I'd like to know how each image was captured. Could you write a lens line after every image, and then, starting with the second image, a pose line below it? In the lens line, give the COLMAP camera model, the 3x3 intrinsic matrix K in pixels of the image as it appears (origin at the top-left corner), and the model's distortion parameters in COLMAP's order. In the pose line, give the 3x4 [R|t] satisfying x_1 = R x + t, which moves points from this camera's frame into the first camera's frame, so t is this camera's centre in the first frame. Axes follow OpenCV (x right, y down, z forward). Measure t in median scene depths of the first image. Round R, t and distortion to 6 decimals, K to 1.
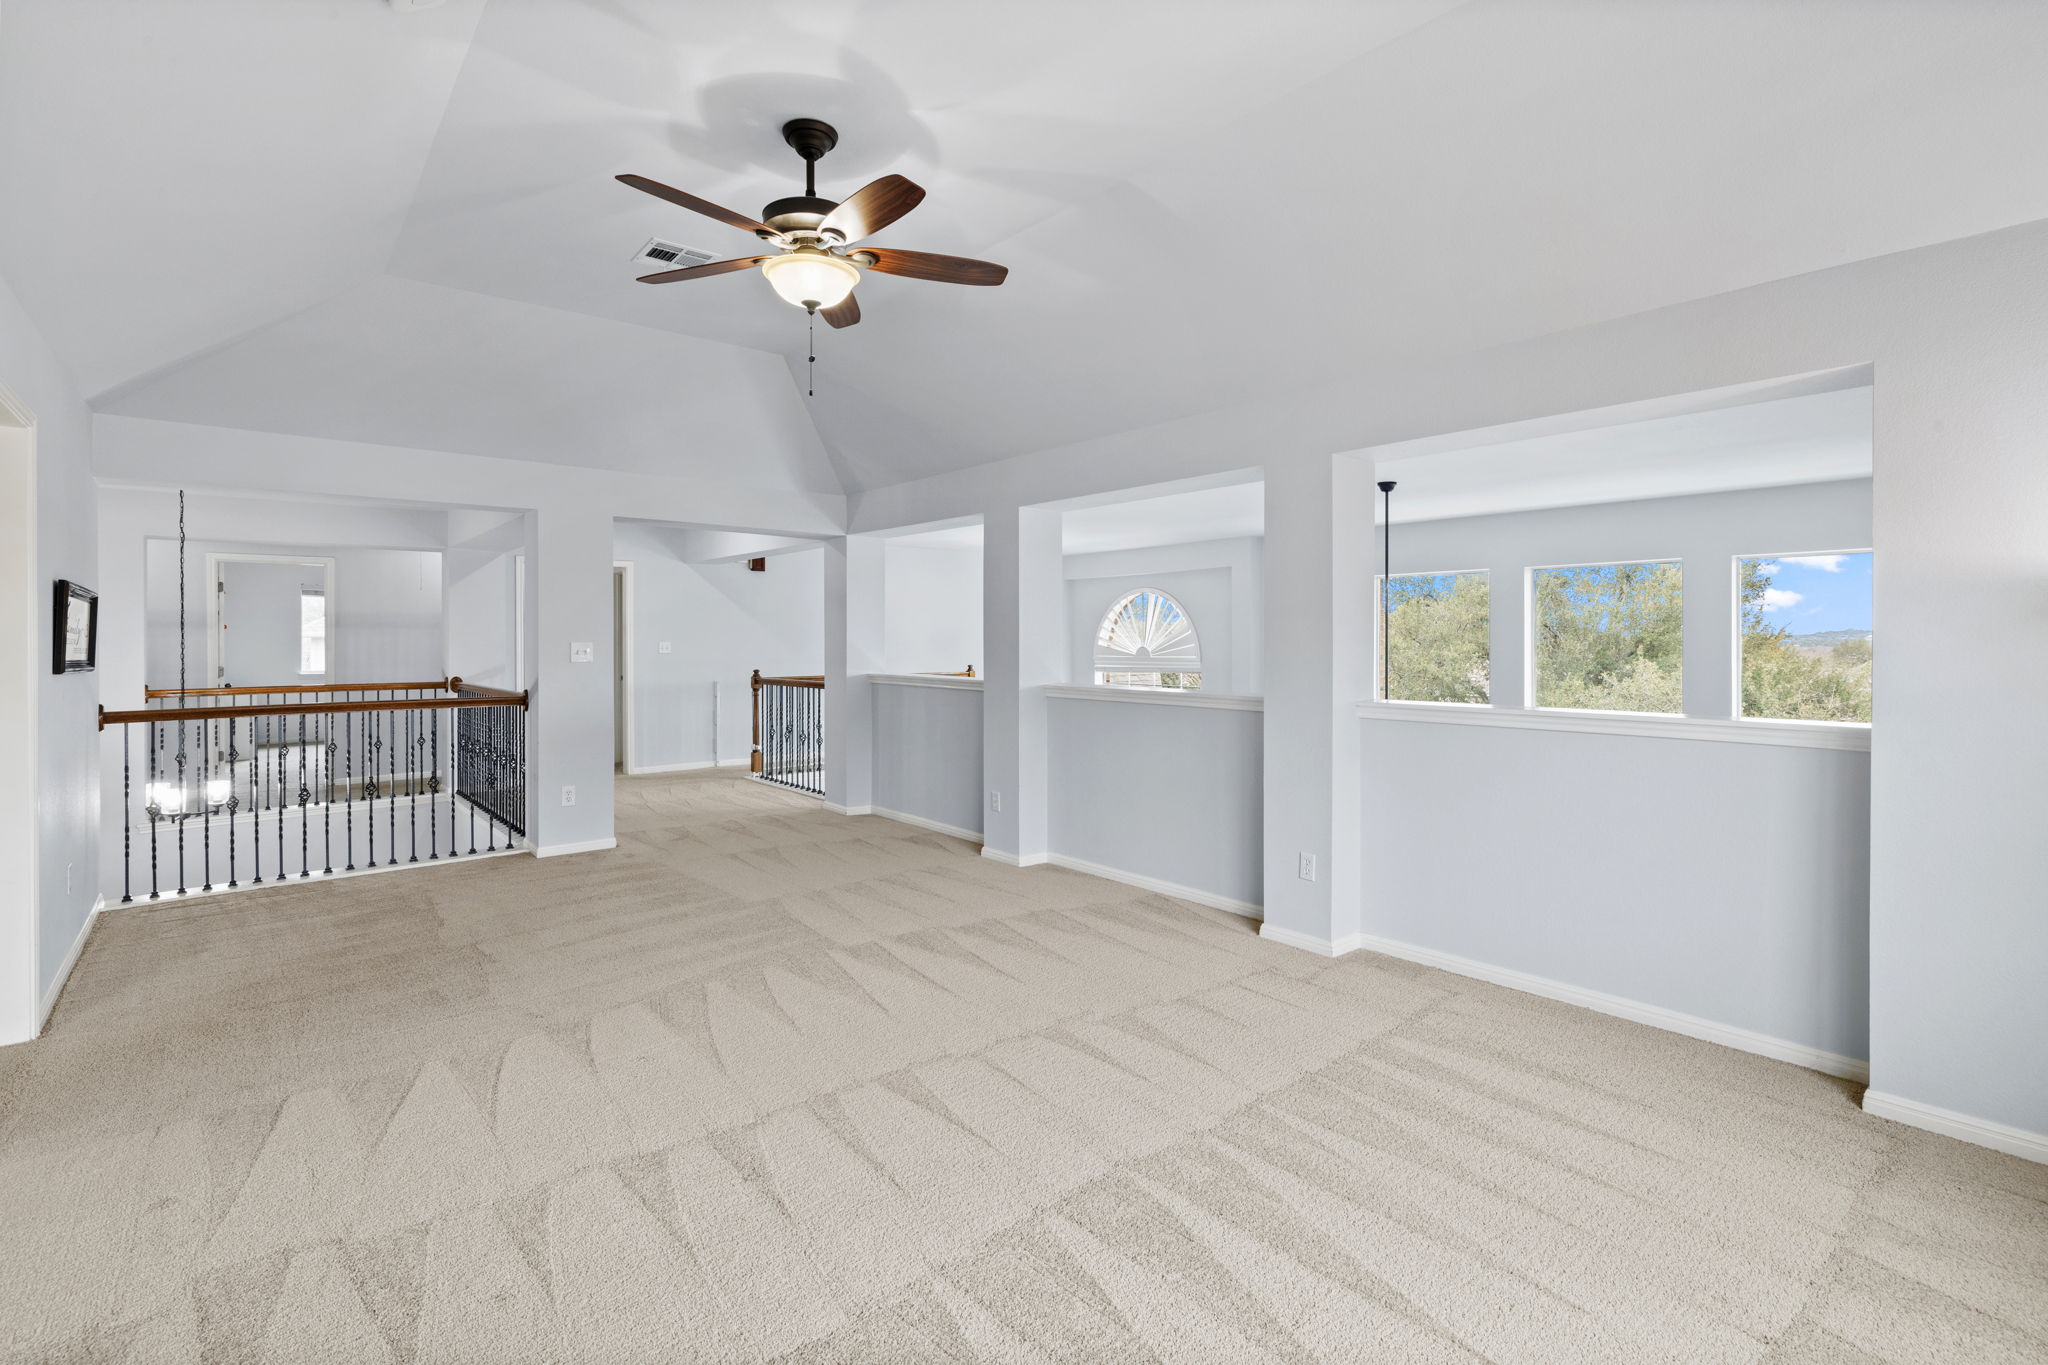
lens RADIAL K [[868.1, 0, 1012.3], [0, 868.1, 664.9], [0, 0, 1]] dist [-0.002614, -0.000126]
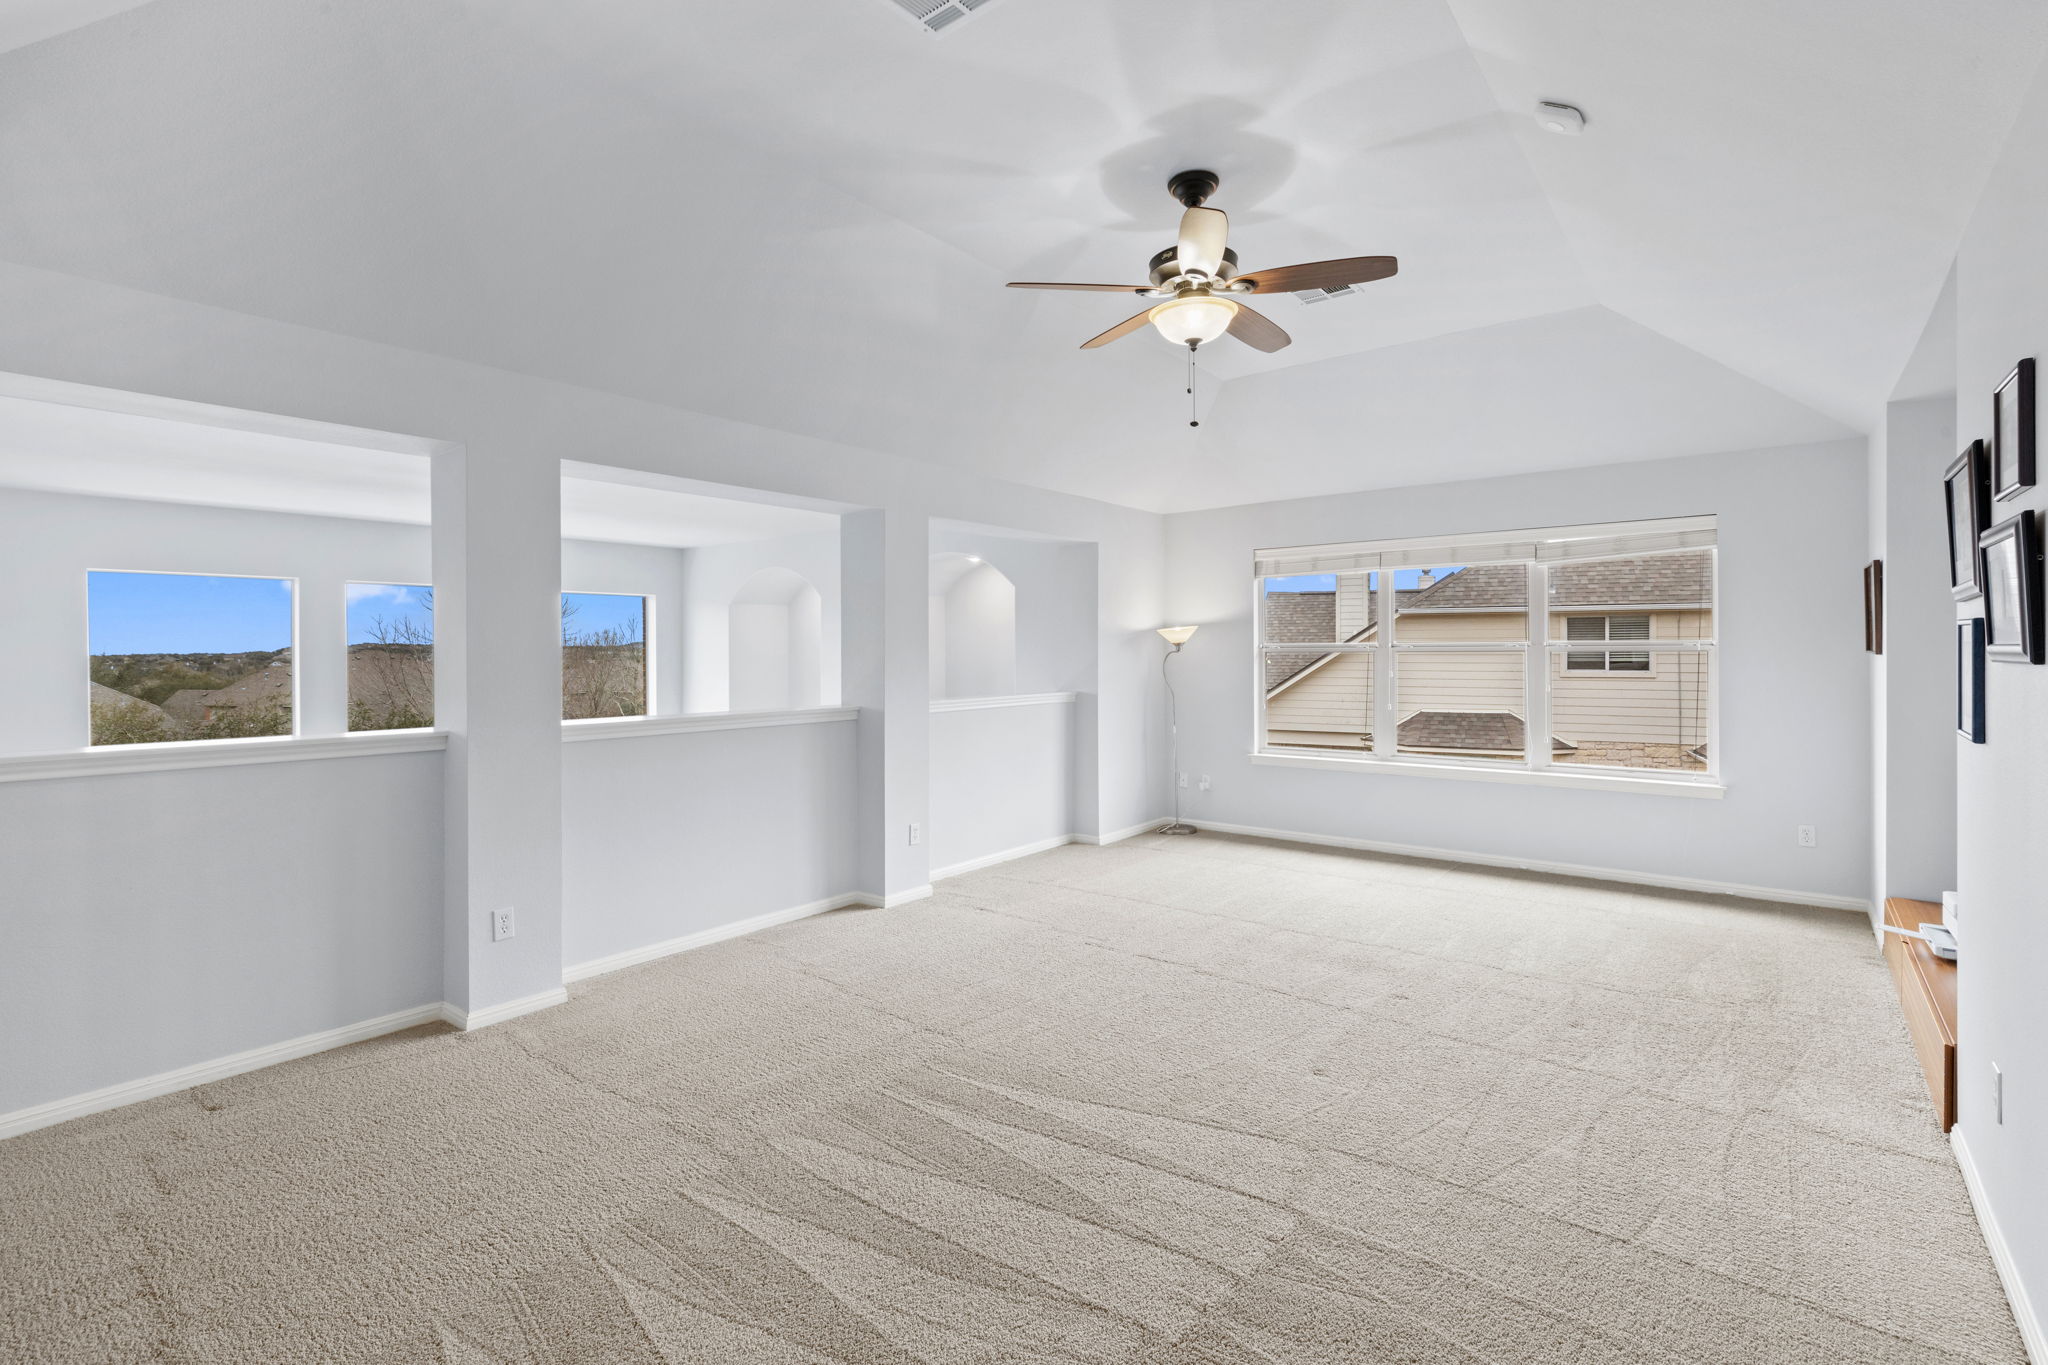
lens RADIAL K [[868.1, 0, 1012.3], [0, 868.1, 664.9], [0, 0, 1]] dist [-0.002614, -0.000126]
pose [[-0.129330, -0.011485, 0.991535, -1.269561], [0.035550, 0.999236, 0.016211, -0.043037], [-0.990964, 0.037345, -0.128823, 1.376250]]
